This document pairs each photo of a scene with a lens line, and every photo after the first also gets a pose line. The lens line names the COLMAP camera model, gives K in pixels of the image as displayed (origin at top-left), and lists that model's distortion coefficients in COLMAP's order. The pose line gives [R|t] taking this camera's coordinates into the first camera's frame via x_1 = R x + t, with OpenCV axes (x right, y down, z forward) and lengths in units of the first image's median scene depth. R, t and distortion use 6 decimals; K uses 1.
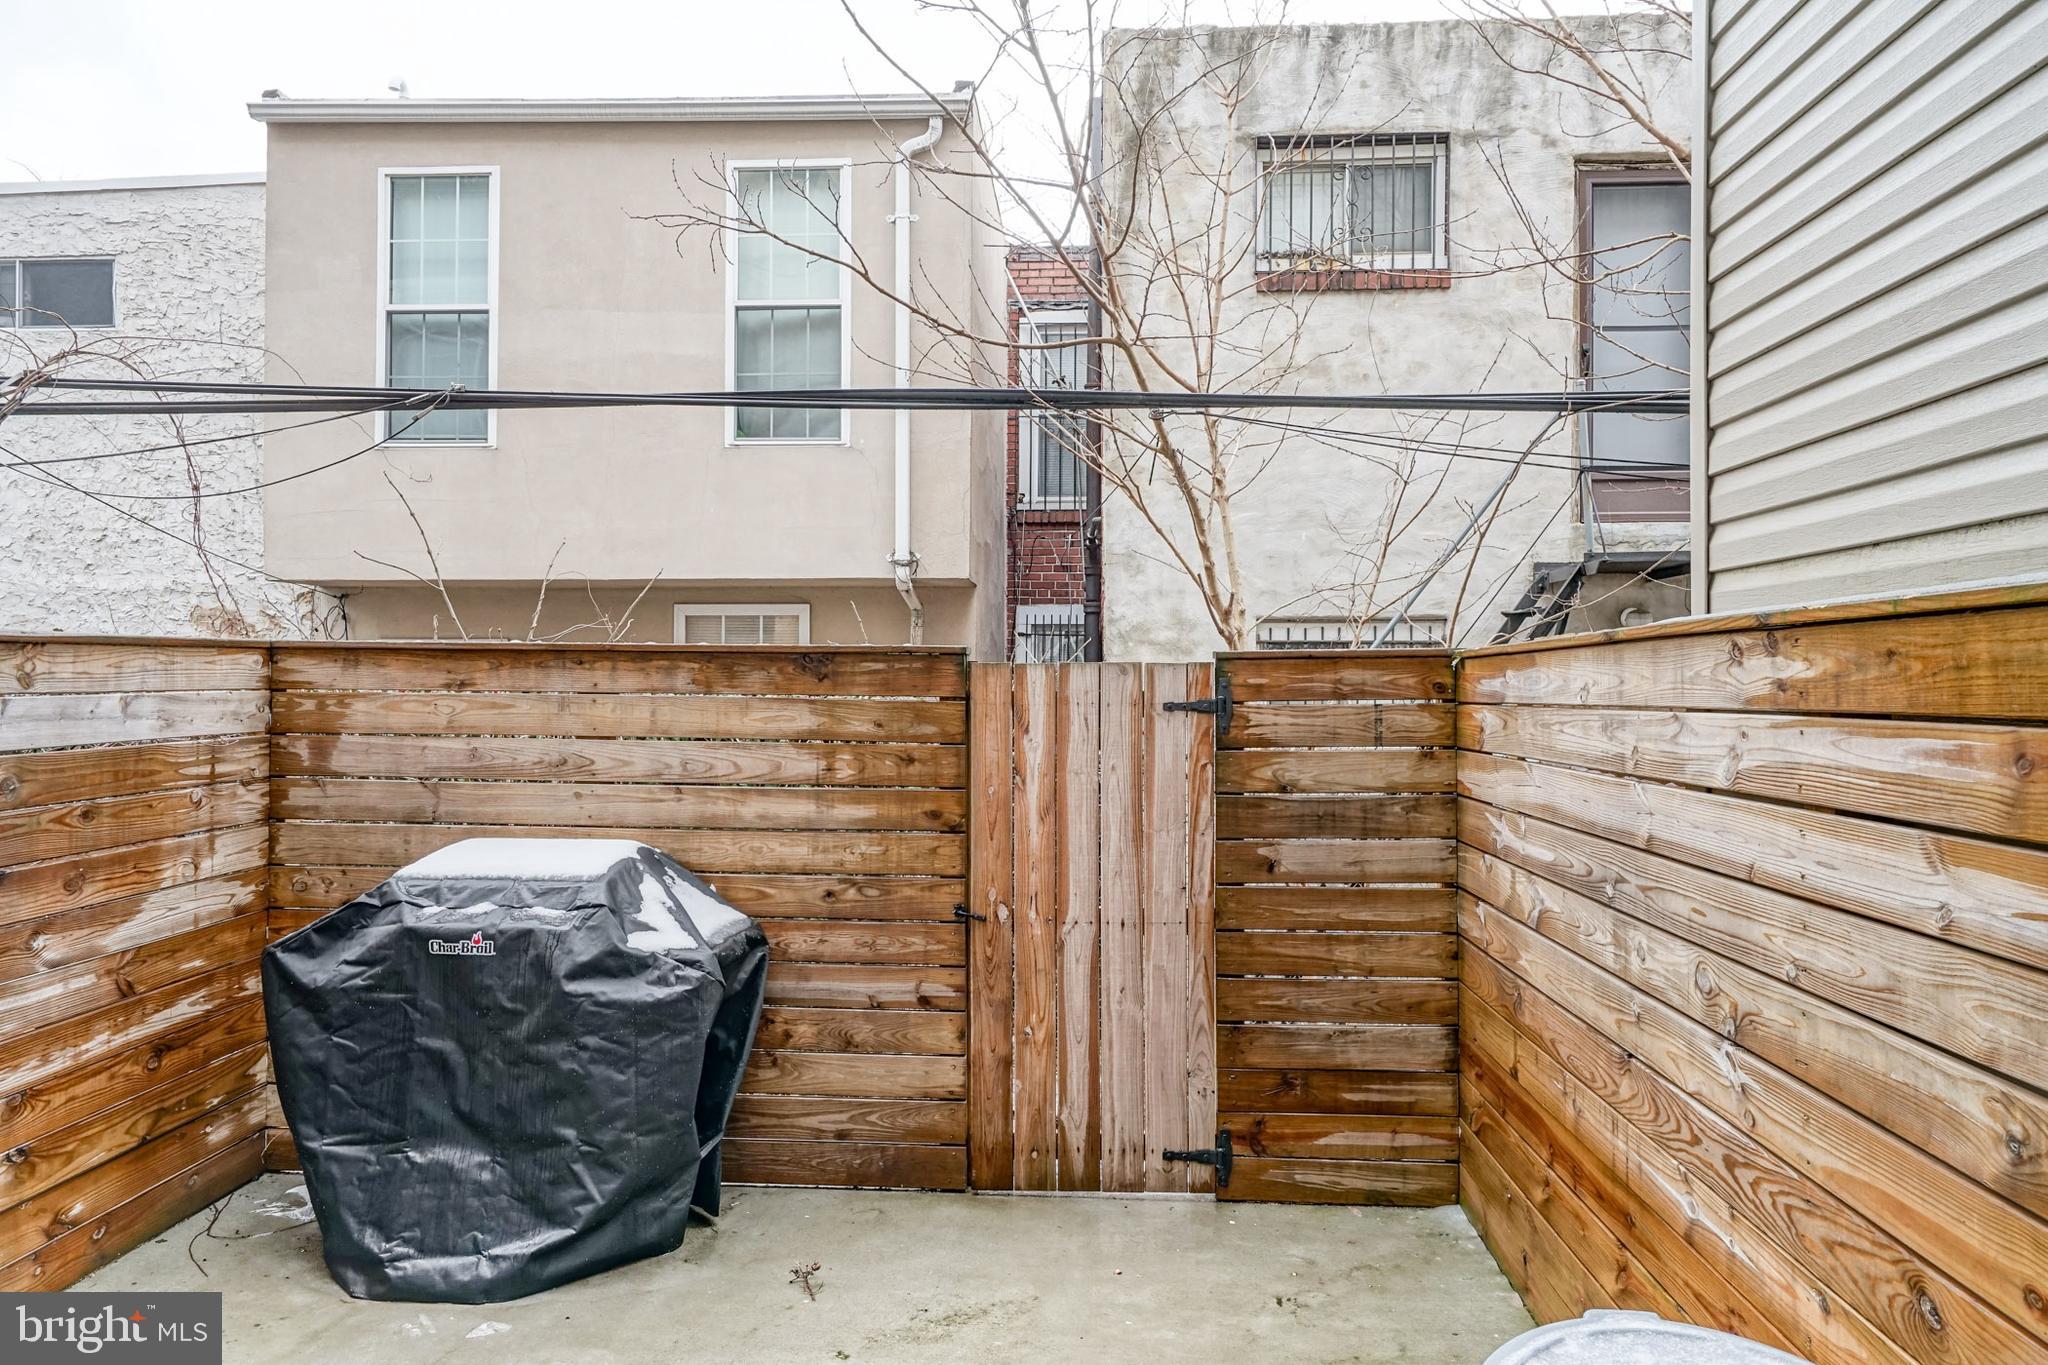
lens RADIAL K [[1569.6, 0, 1031.9], [0, 1569.6, 691.1], [0, 0, 1]] dist [-0.040743, -0.001851]
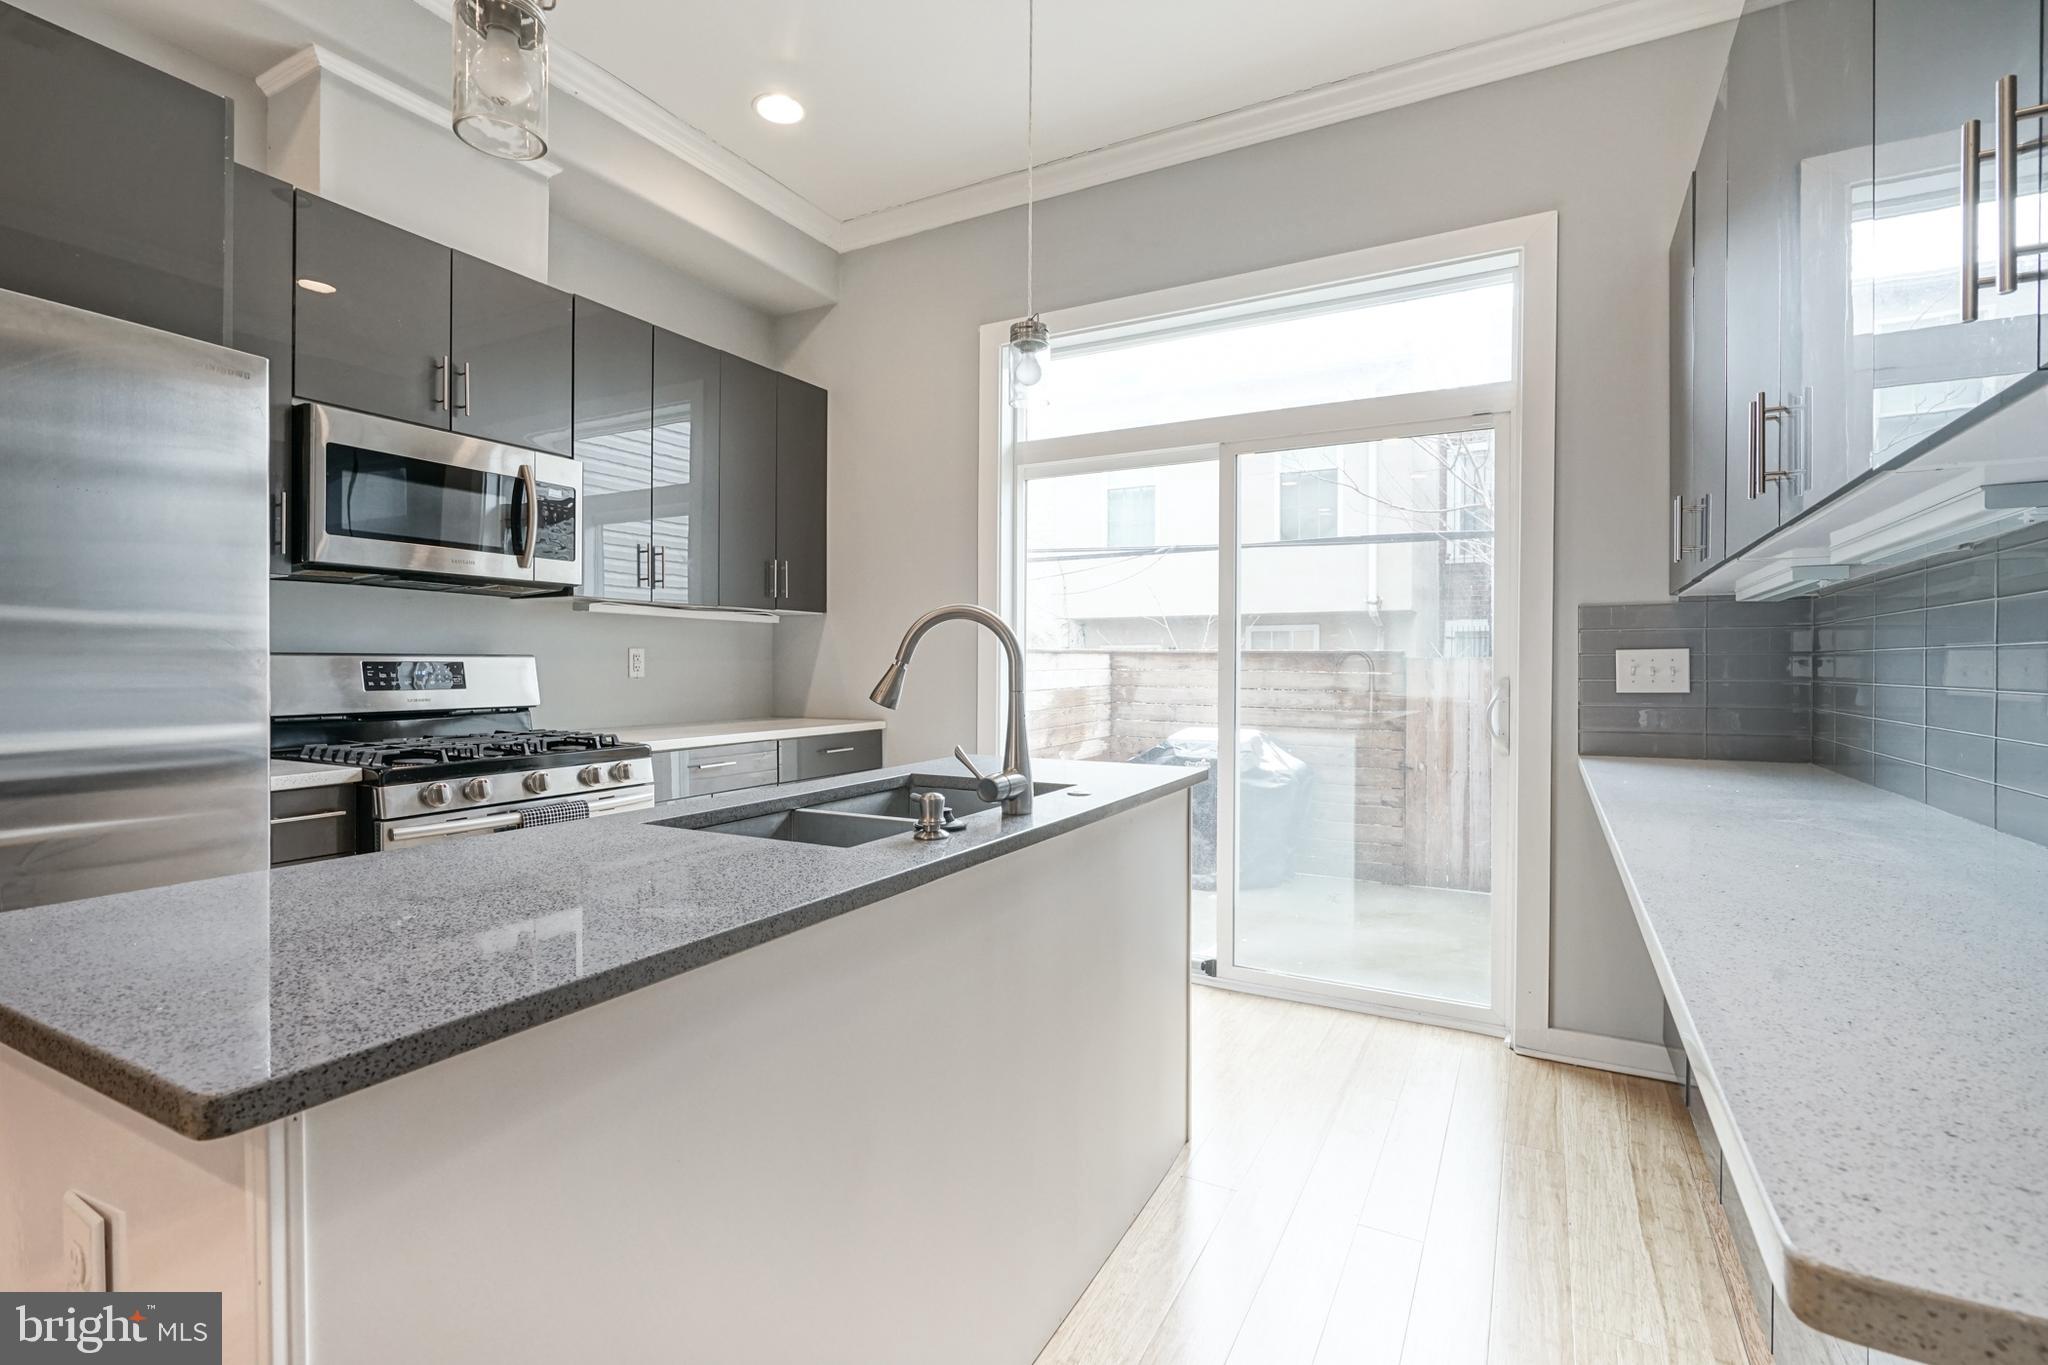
lens RADIAL K [[920.3, 0, 995.6], [0, 920.3, 661.1], [0, 0, 1]] dist [-0.004049, 0.001119]
pose [[0.891469, -0.003348, -0.453068, 0.035148], [-0.001919, 0.999936, -0.011165, 0.003758], [0.453077, 0.010822, 0.891406, -0.467248]]
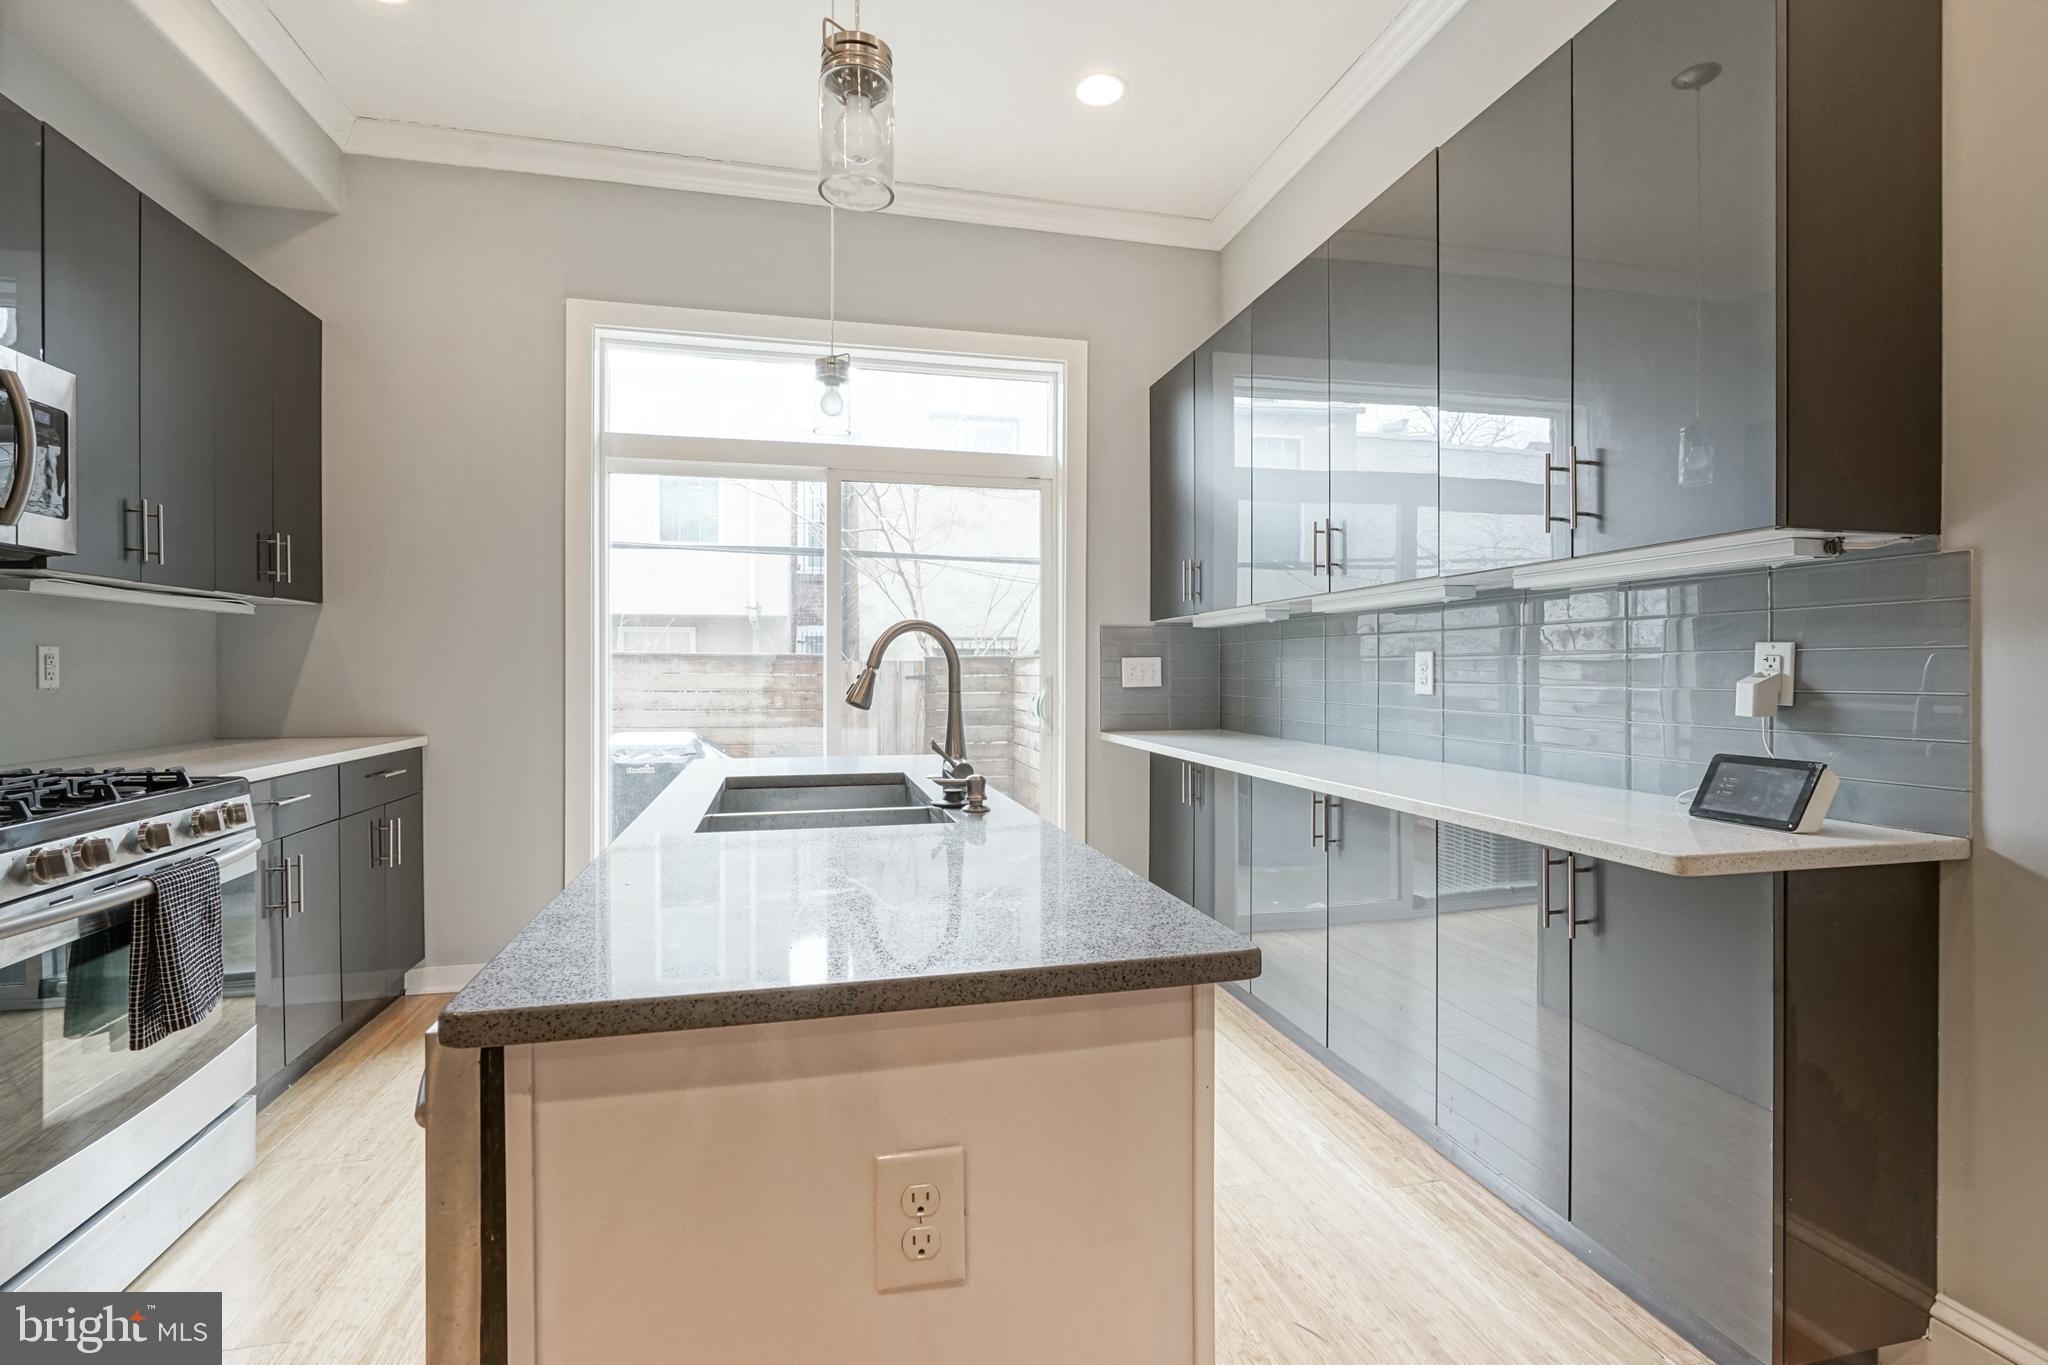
lens RADIAL K [[920.3, 0, 1024.0], [0, 920.3, 668.6], [0, 0, 1]] dist [-0.004049, 0.001119]
pose [[0.968284, -0.003621, 0.249826, -0.104417], [0.004824, 0.999980, -0.004203, 0.003042], [-0.249806, 0.005275, 0.968282, -0.530497]]
